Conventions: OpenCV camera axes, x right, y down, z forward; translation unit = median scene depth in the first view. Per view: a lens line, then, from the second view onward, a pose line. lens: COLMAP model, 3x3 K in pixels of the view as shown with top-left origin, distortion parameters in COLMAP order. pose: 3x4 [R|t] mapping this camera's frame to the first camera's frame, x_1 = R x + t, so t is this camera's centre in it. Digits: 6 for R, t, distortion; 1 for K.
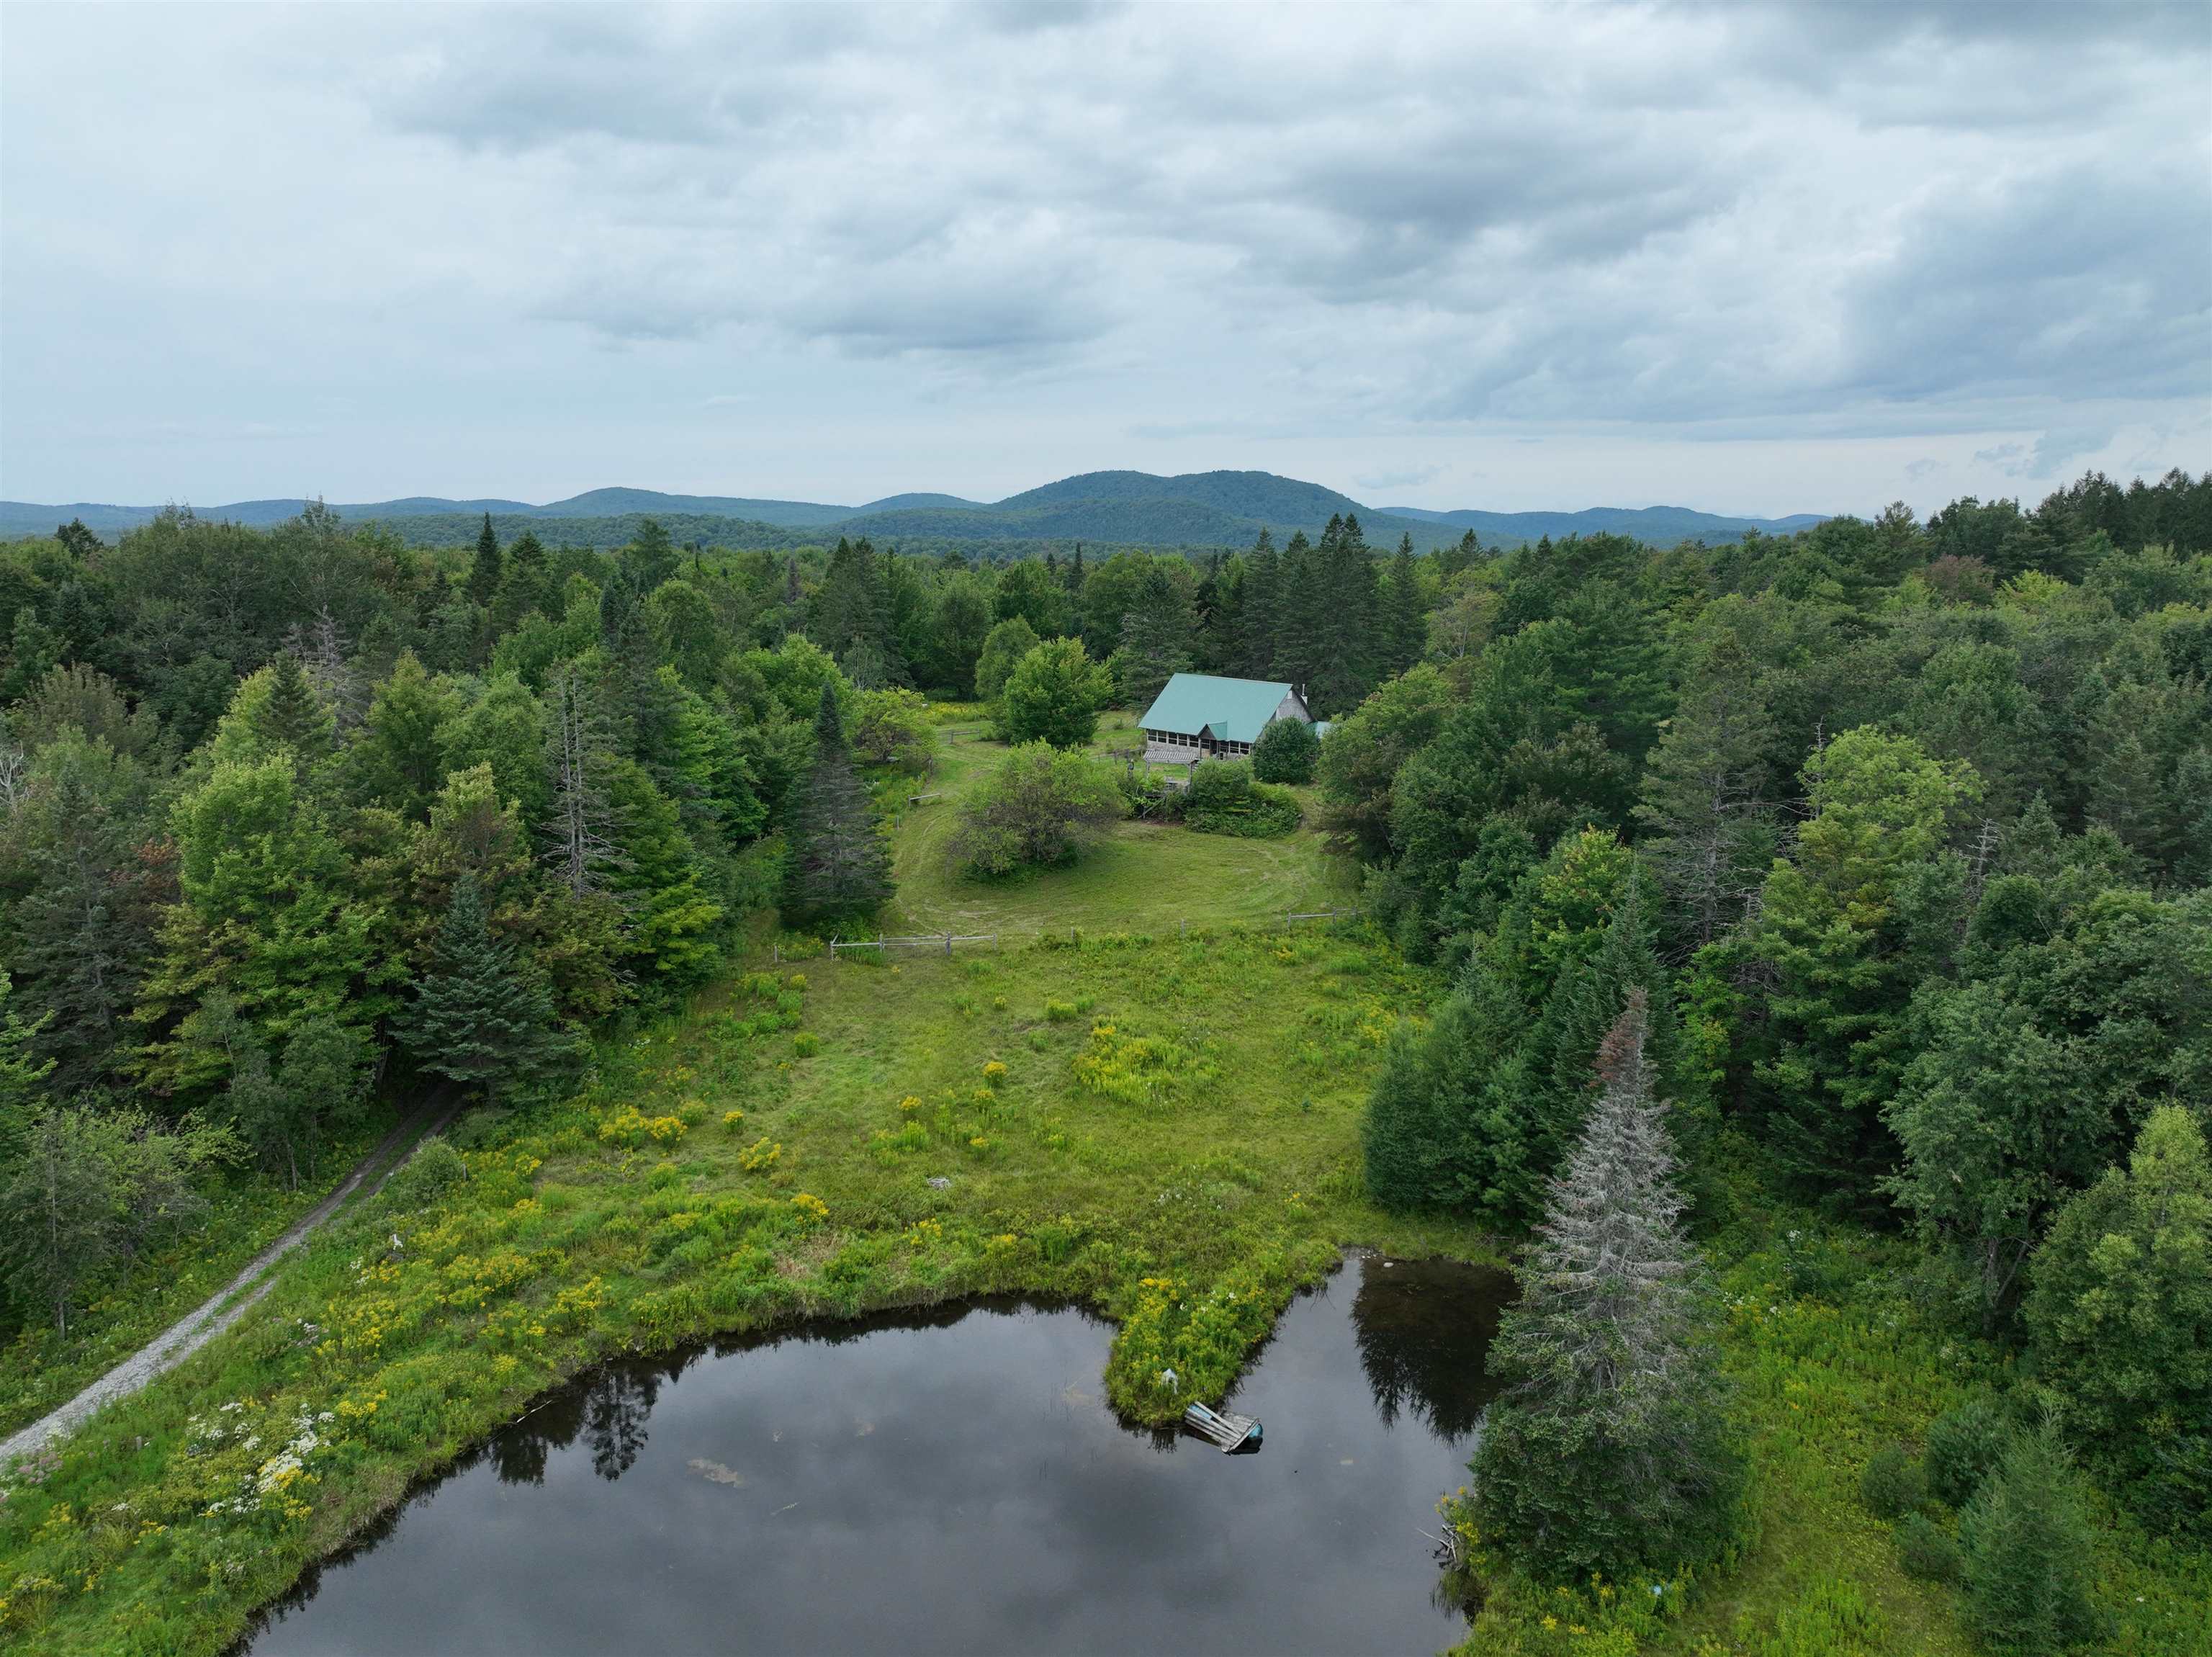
lens RADIAL K [[1548.5, 0, 1110.3], [0, 1548.5, 873.0], [0, 0, 1]] dist [-0.012052, 0.030972]
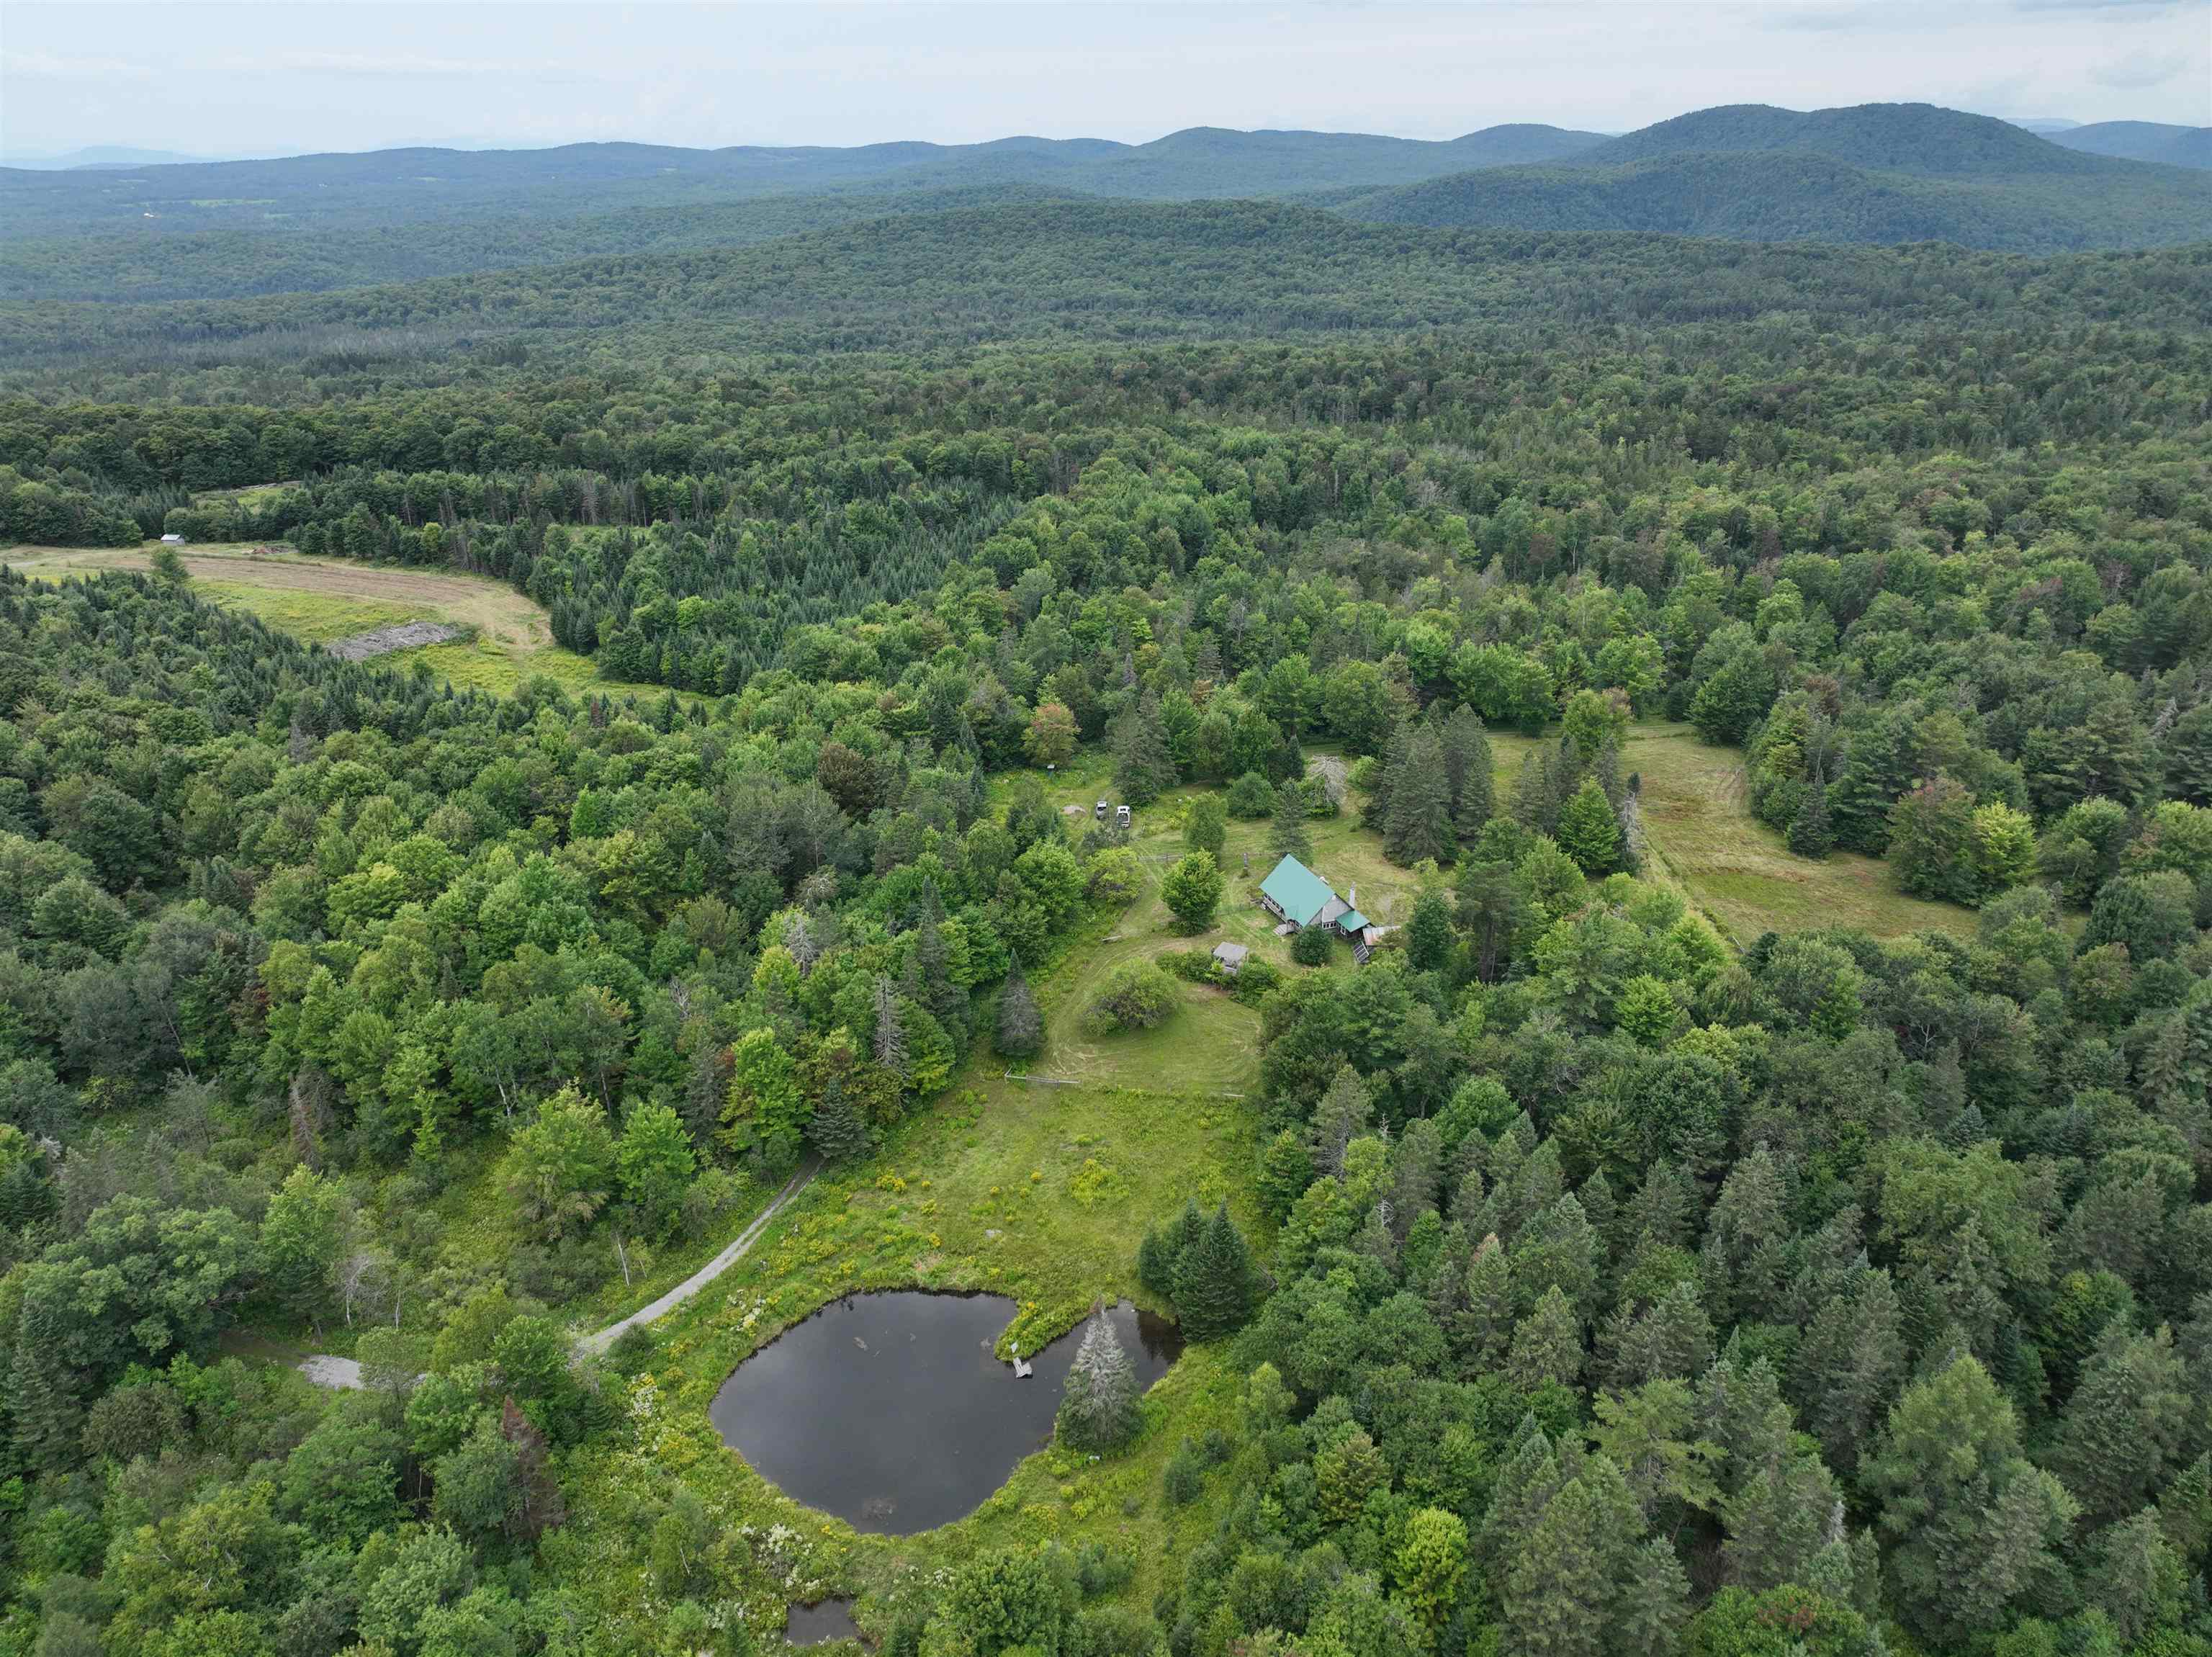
lens RADIAL K [[1548.5, 0, 1110.3], [0, 1548.5, 873.0], [0, 0, 1]] dist [-0.012052, 0.030972]
pose [[0.935635, 0.139580, -0.324197, 0.348539], [-0.064217, 0.970475, 0.232497, -0.417951], [0.347077, -0.196714, 0.916974, -0.491155]]
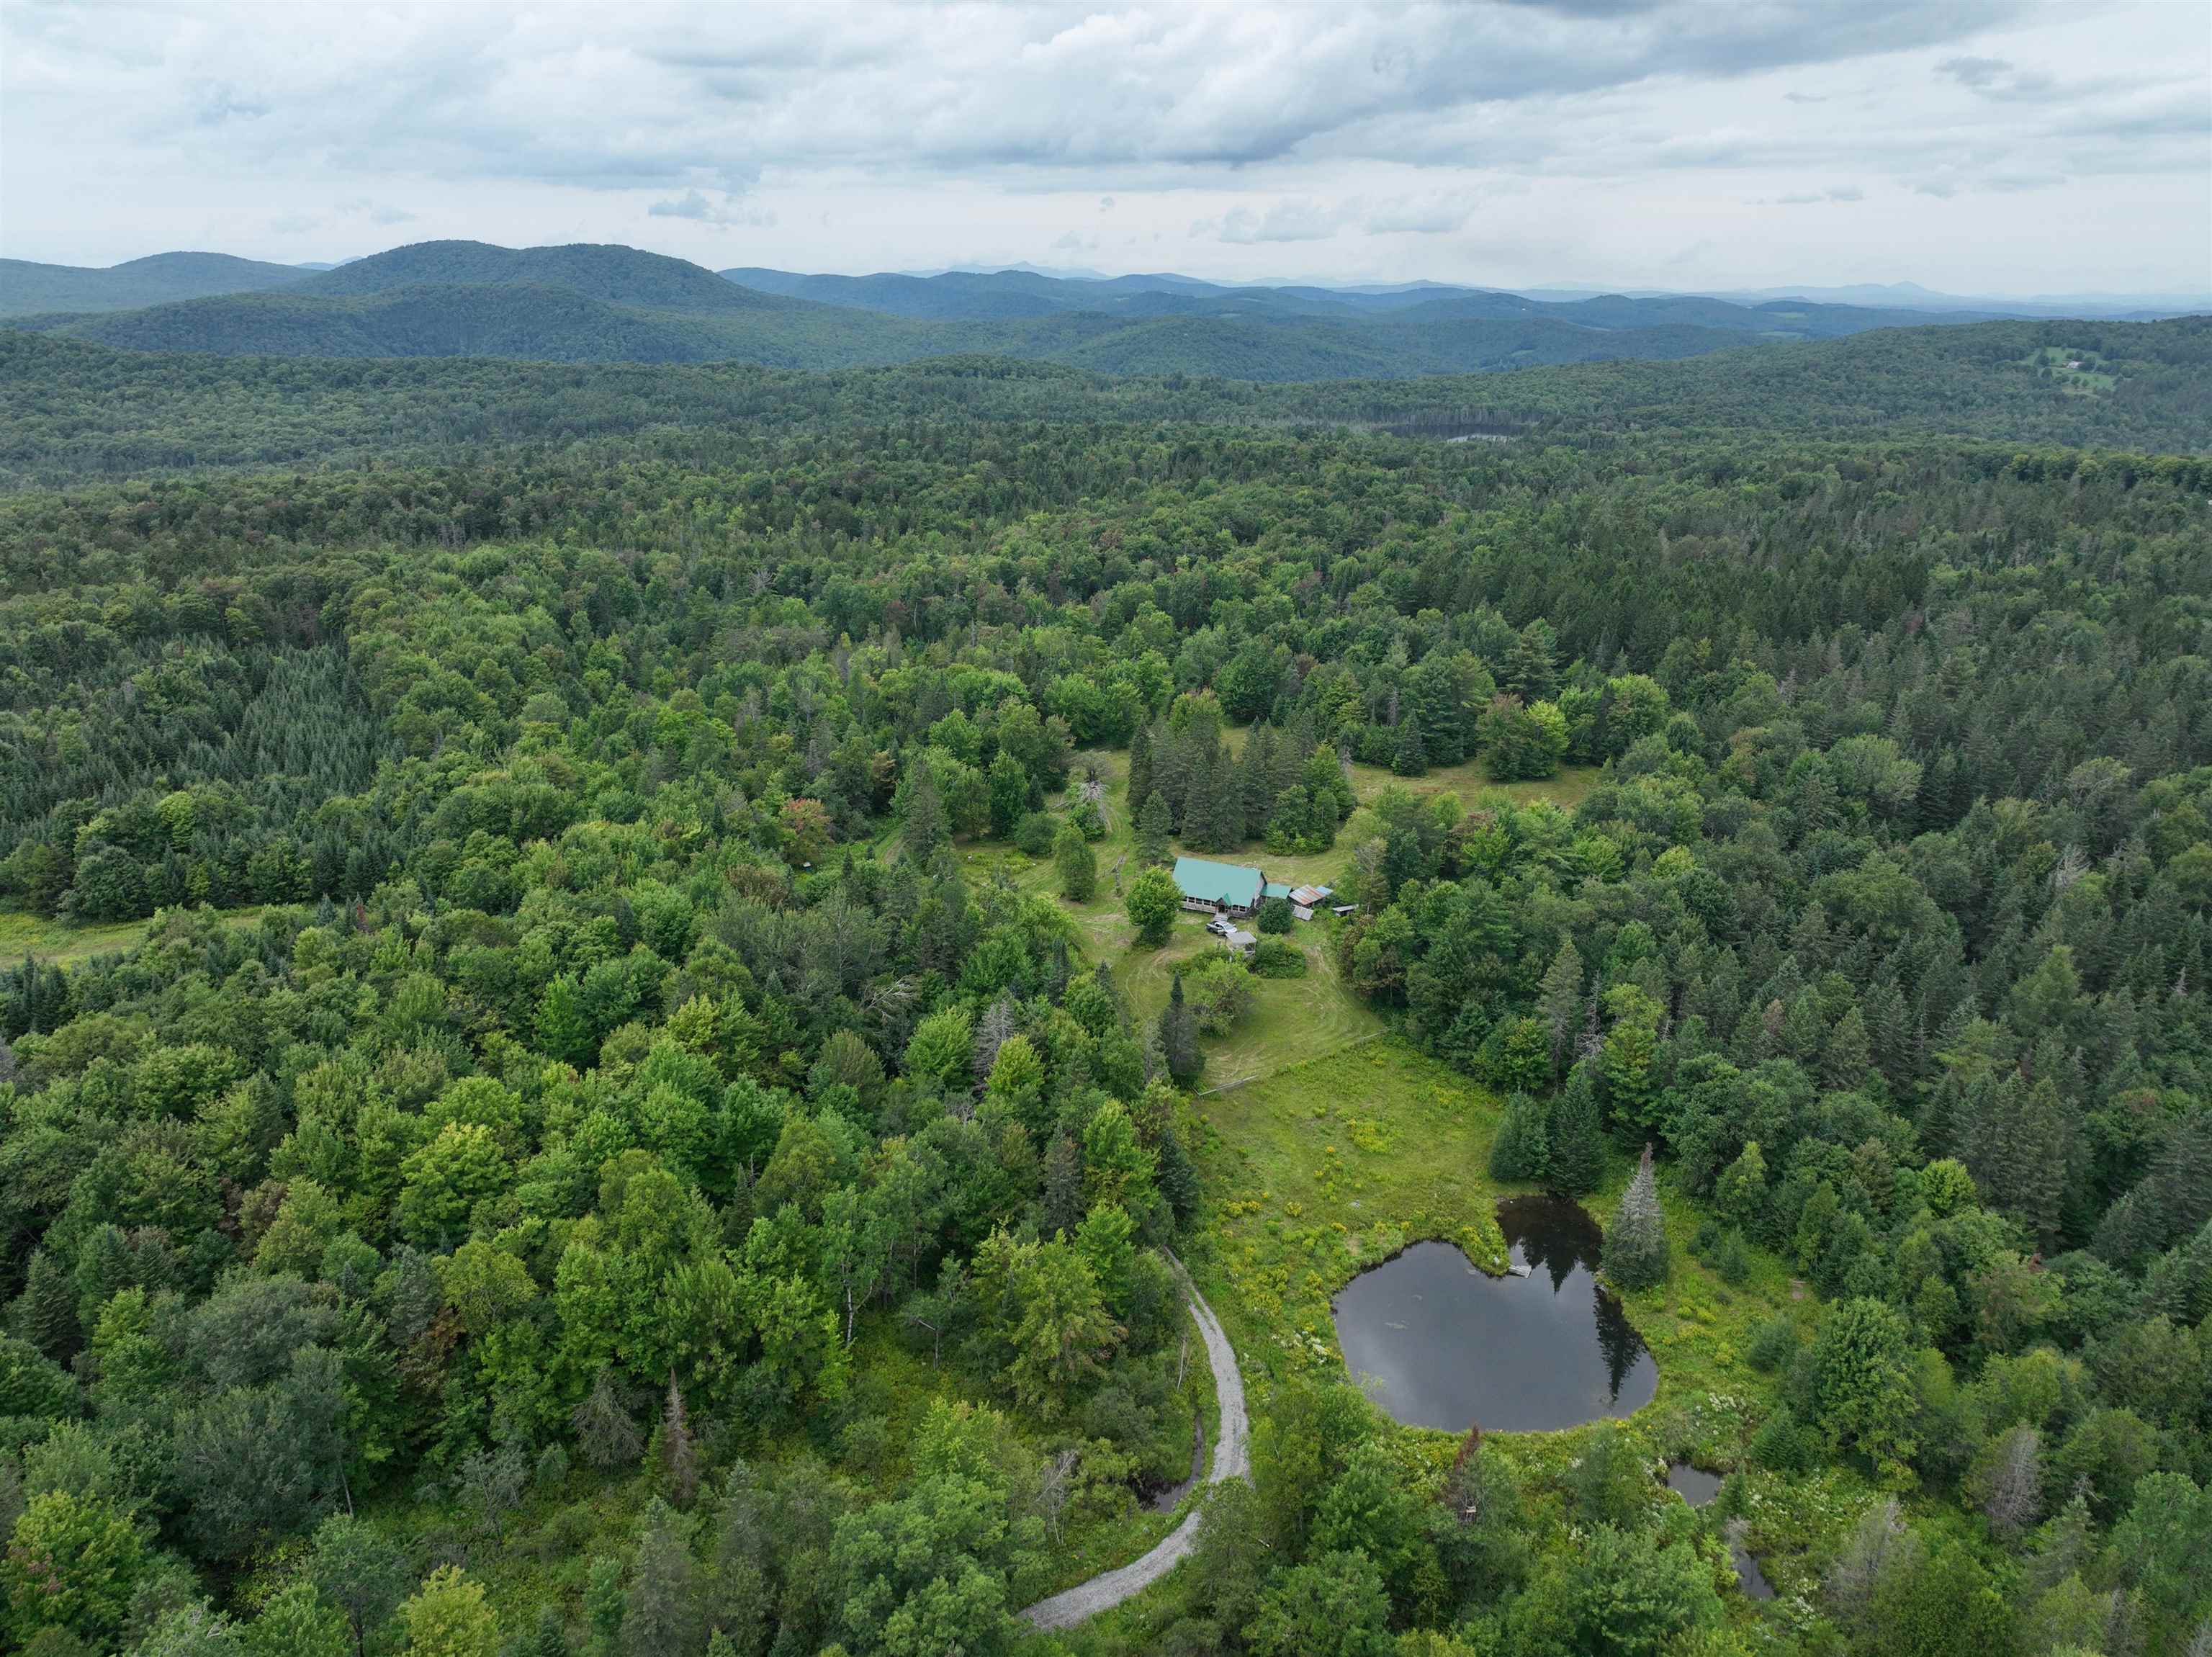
lens RADIAL K [[1548.5, 0, 1110.3], [0, 1548.5, 873.0], [0, 0, 1]] dist [-0.012052, 0.030972]
pose [[0.920334, -0.138154, 0.365922, -0.606622], [0.081518, 0.982749, 0.166010, -0.366215], [-0.382544, -0.122955, 0.915719, -0.531837]]
